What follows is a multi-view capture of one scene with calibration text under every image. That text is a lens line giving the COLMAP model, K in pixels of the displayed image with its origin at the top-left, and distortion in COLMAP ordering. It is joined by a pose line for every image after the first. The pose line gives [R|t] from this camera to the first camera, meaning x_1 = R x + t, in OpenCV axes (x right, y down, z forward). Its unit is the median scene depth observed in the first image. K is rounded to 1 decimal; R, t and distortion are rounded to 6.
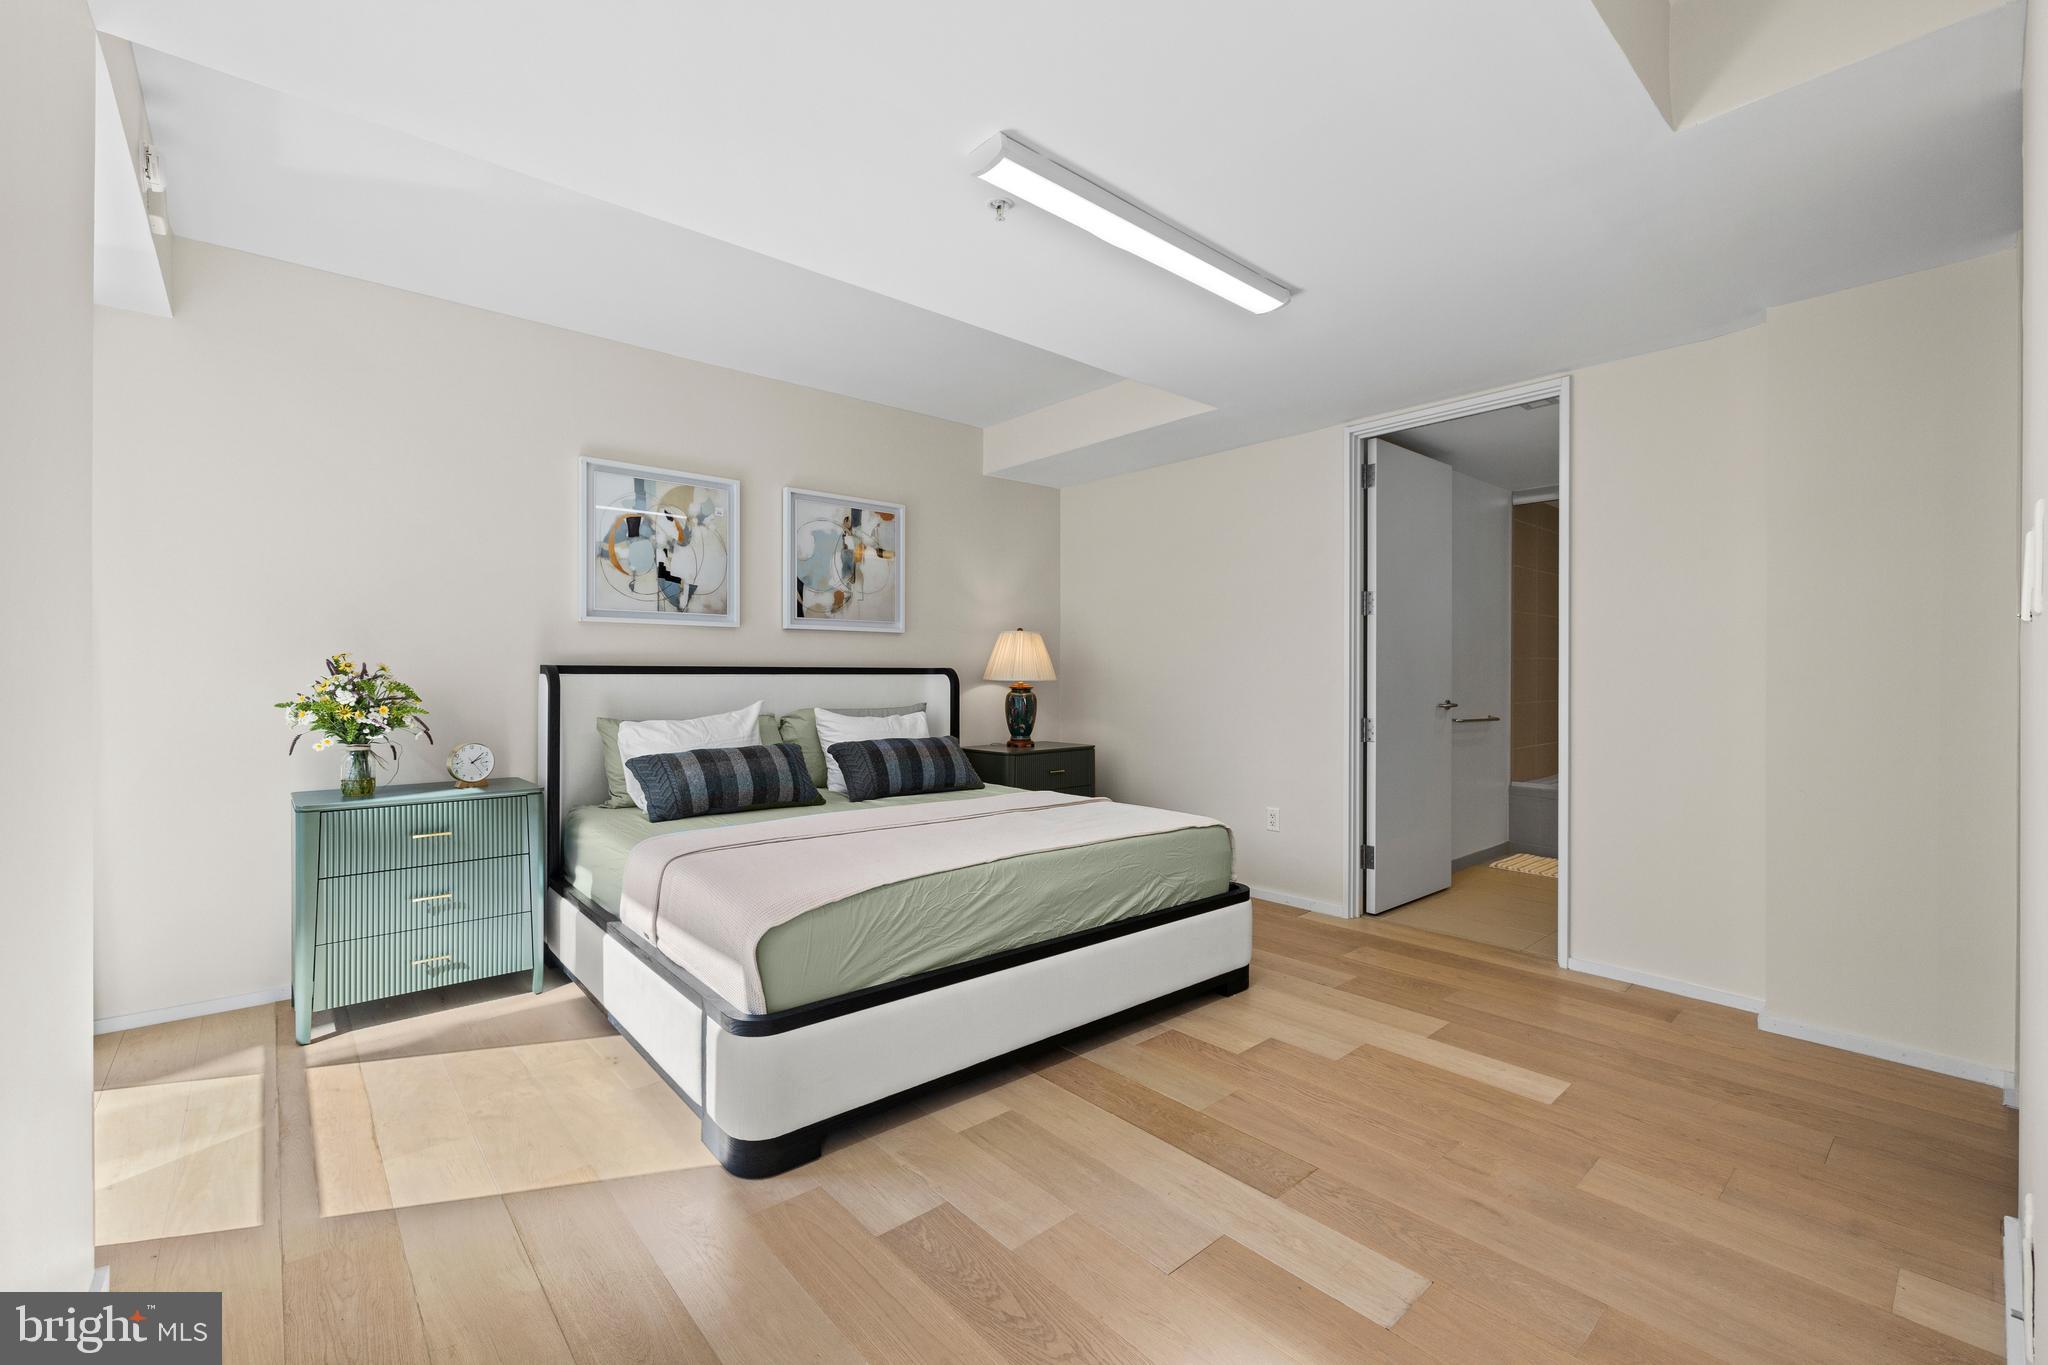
lens RADIAL K [[858.9, 0, 1025.7], [0, 858.9, 676.2], [0, 0, 1]] dist [0.000369, -0.000123]
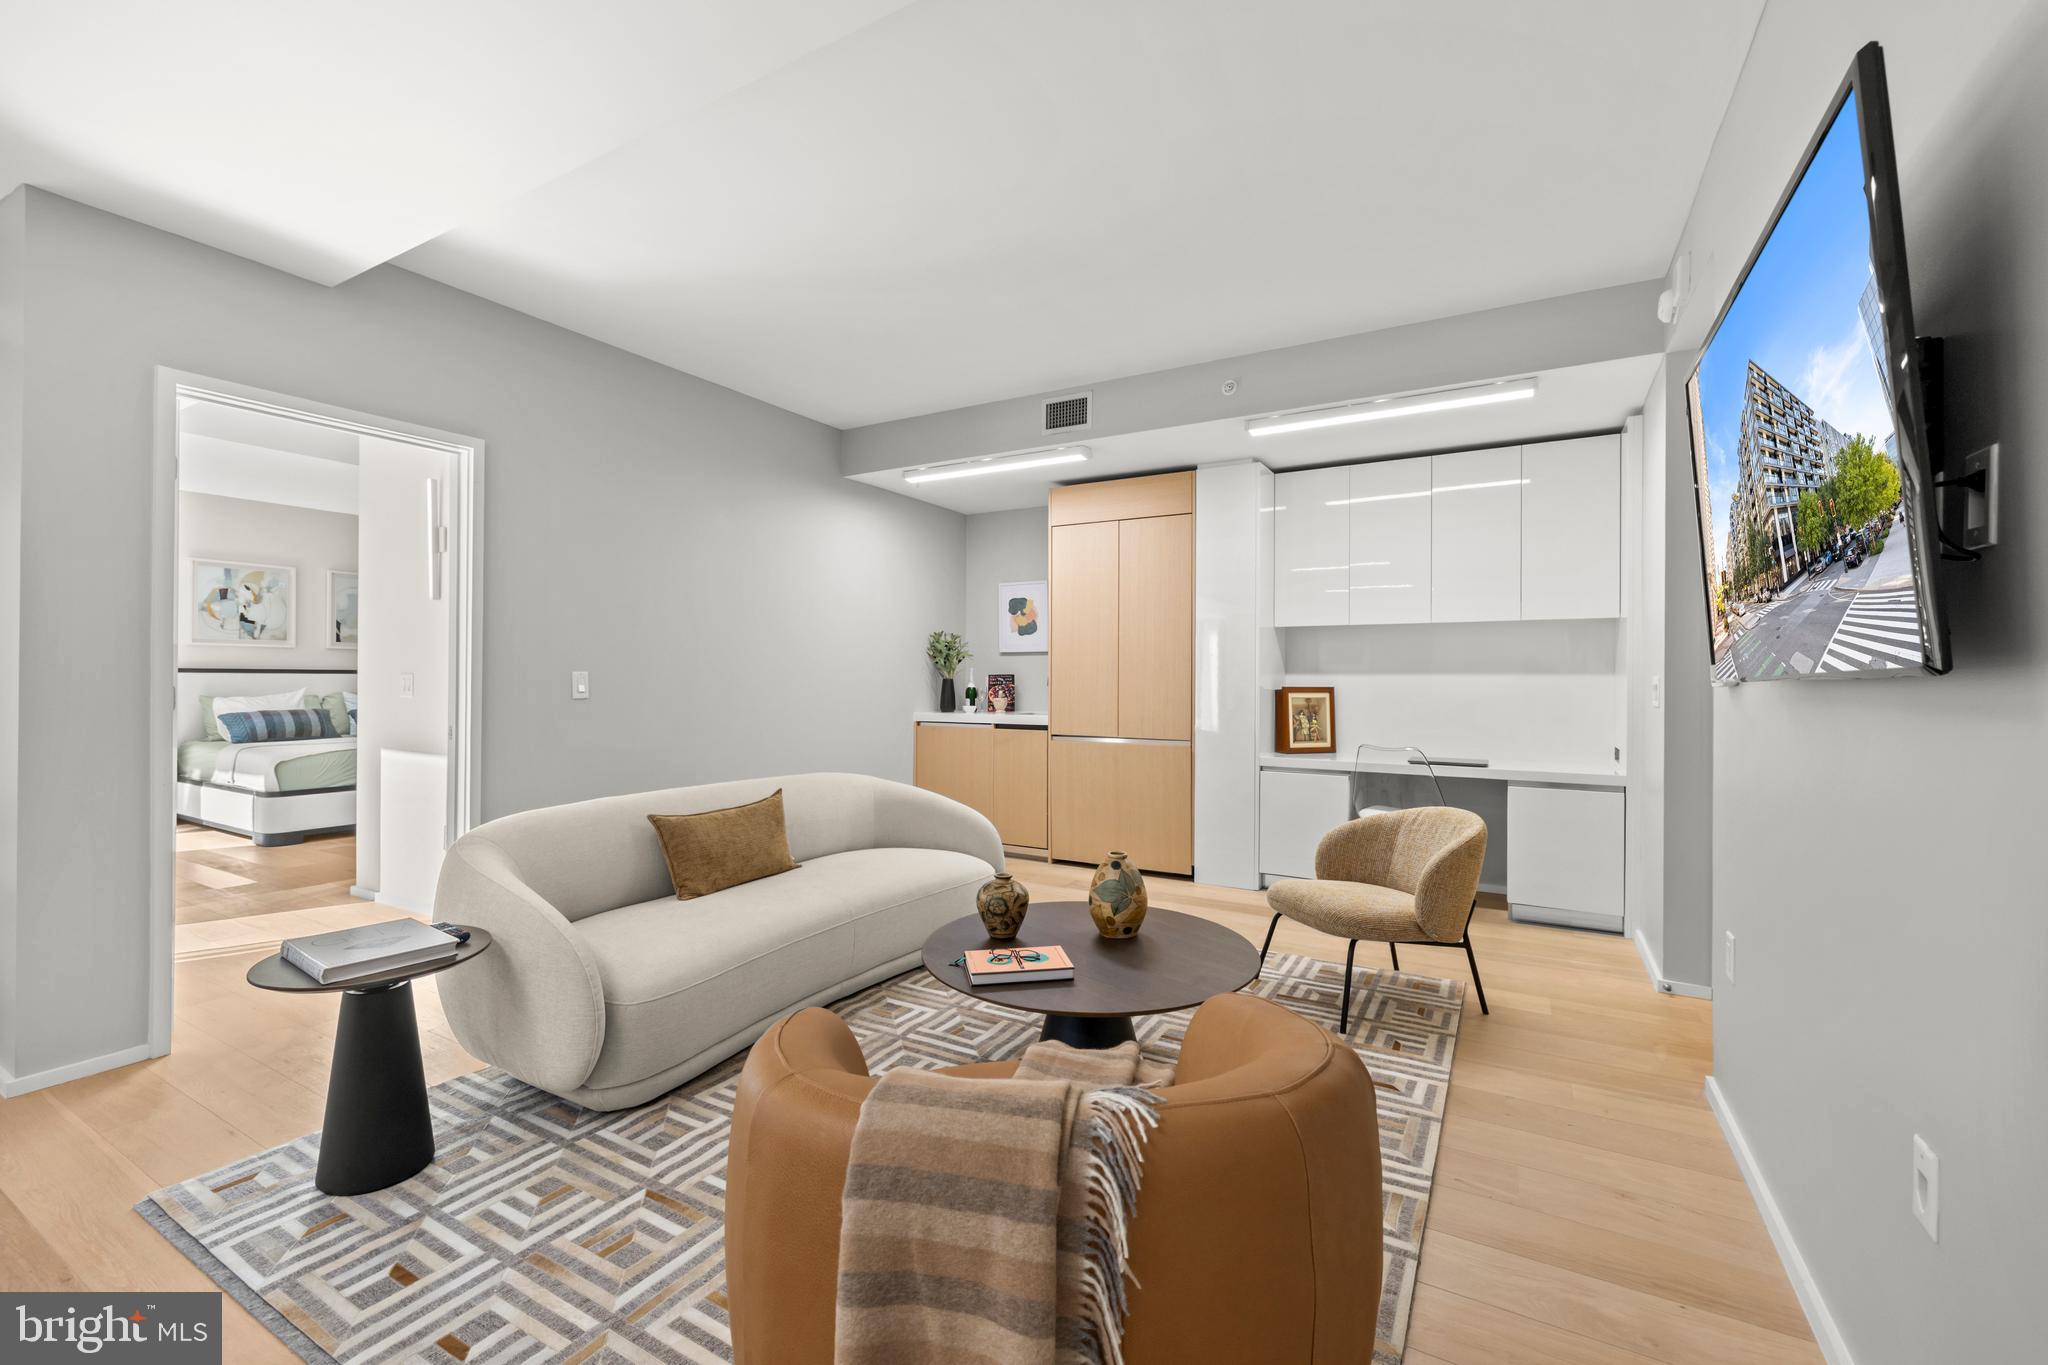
lens RADIAL K [[858.9, 0, 1024.6], [0, 858.9, 679.3], [0, 0, 1]] dist [0.000369, -0.000123]
pose [[0.948473, 0.006174, 0.316799, 0.592196], [-0.006657, 0.999978, 0.000444, -0.000878], [-0.316789, -0.002530, 0.948493, -1.295834]]
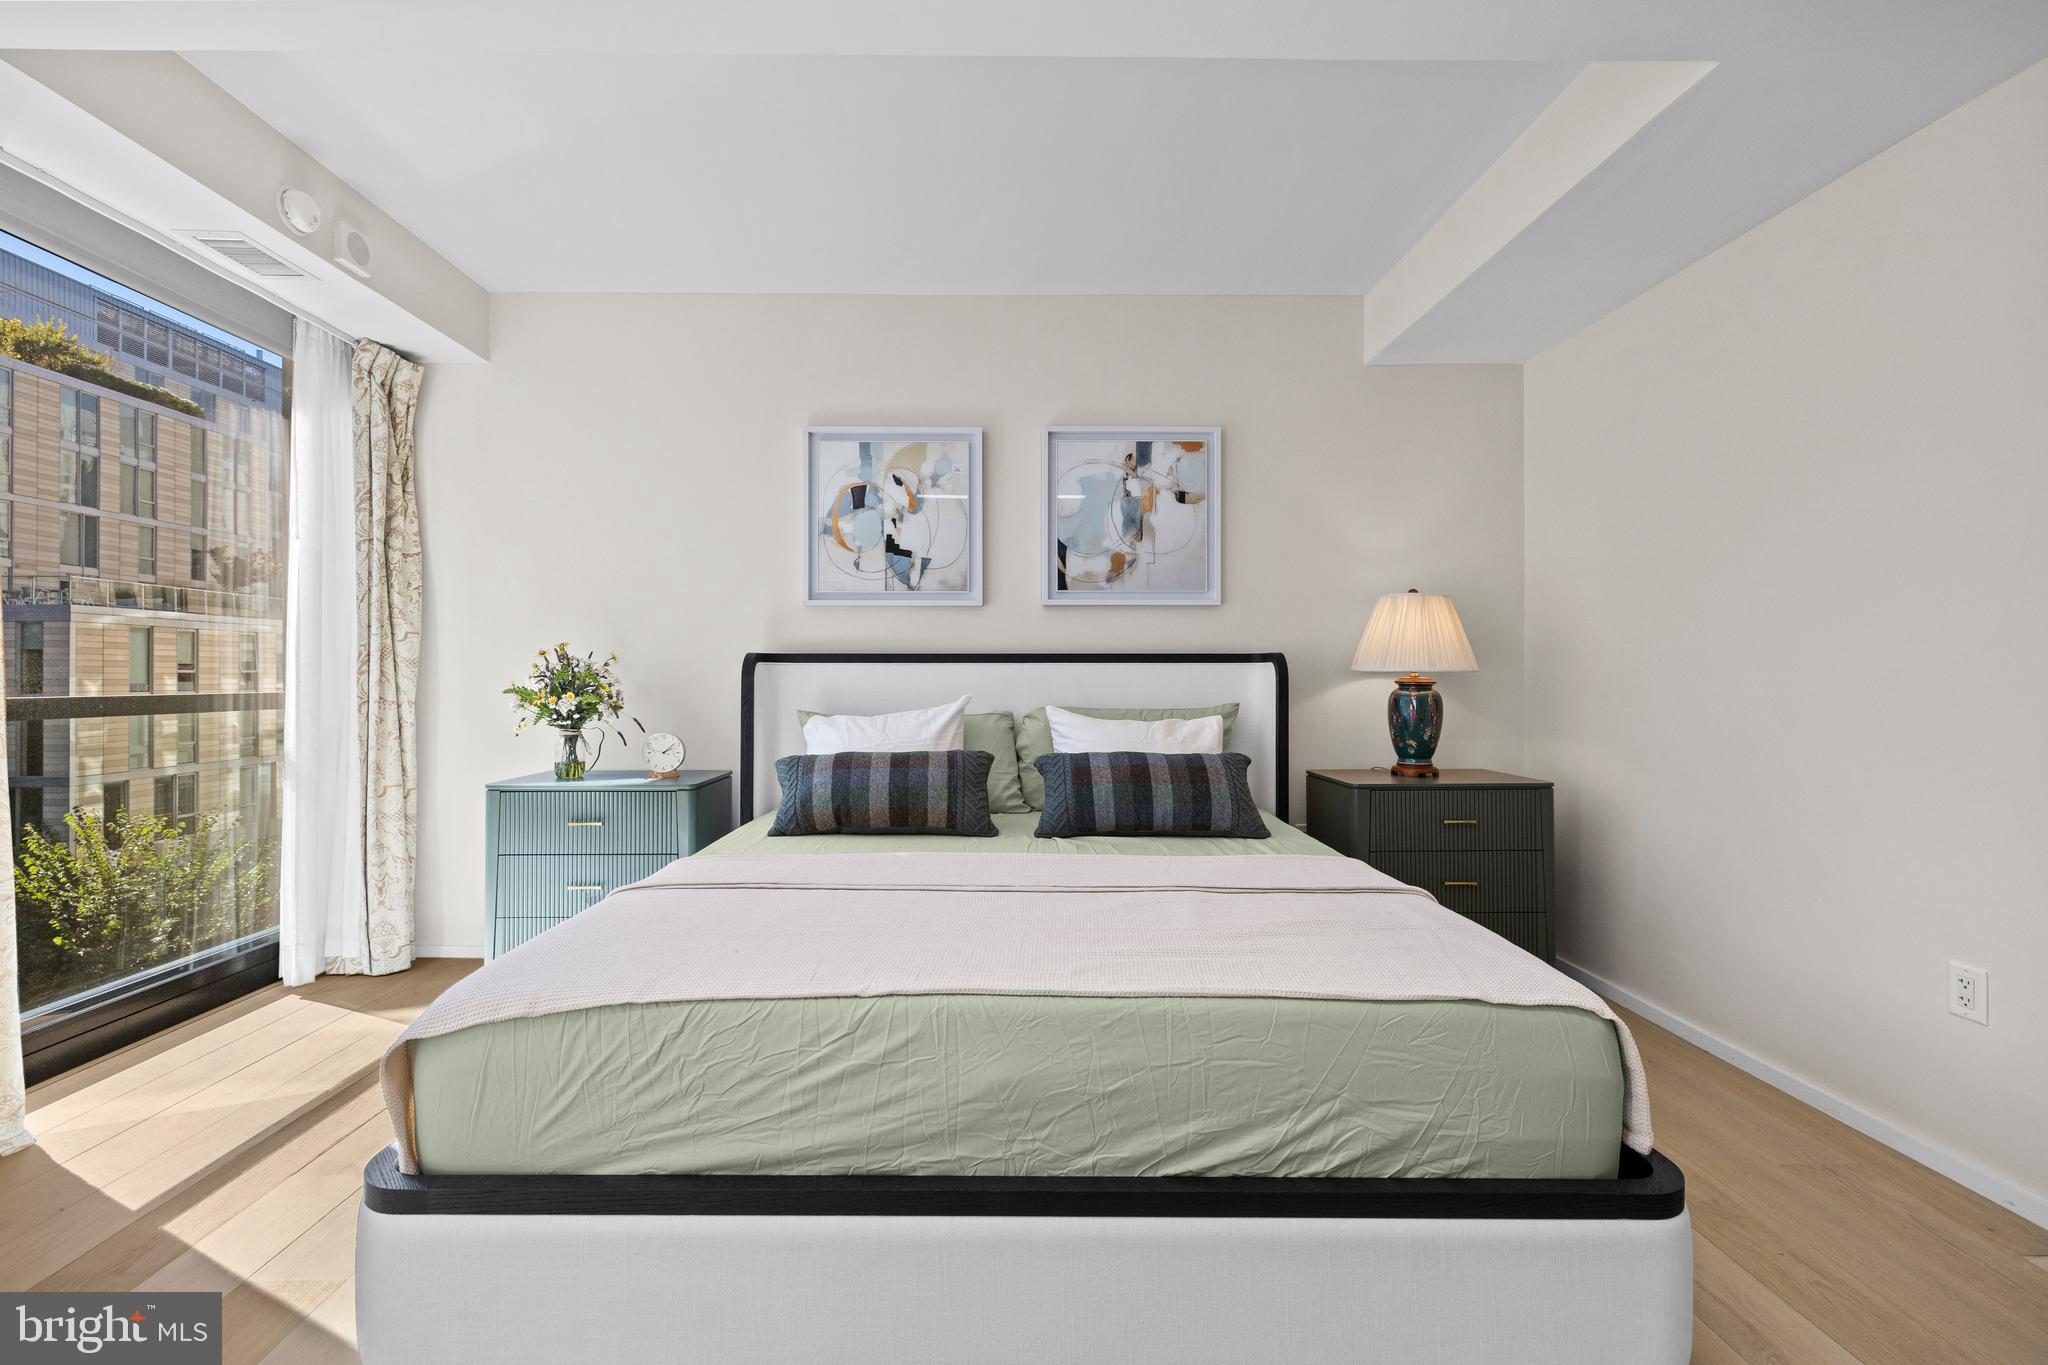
lens RADIAL K [[858.9, 0, 1017.0], [0, 858.9, 676.4], [0, 0, 1]] dist [0.000369, -0.000123]
pose [[0.757768, -0.001013, -0.652523, 0.241281], [-0.000662, 0.999997, -0.002320, 0.013076], [0.652523, 0.002190, 0.757766, 0.424668]]
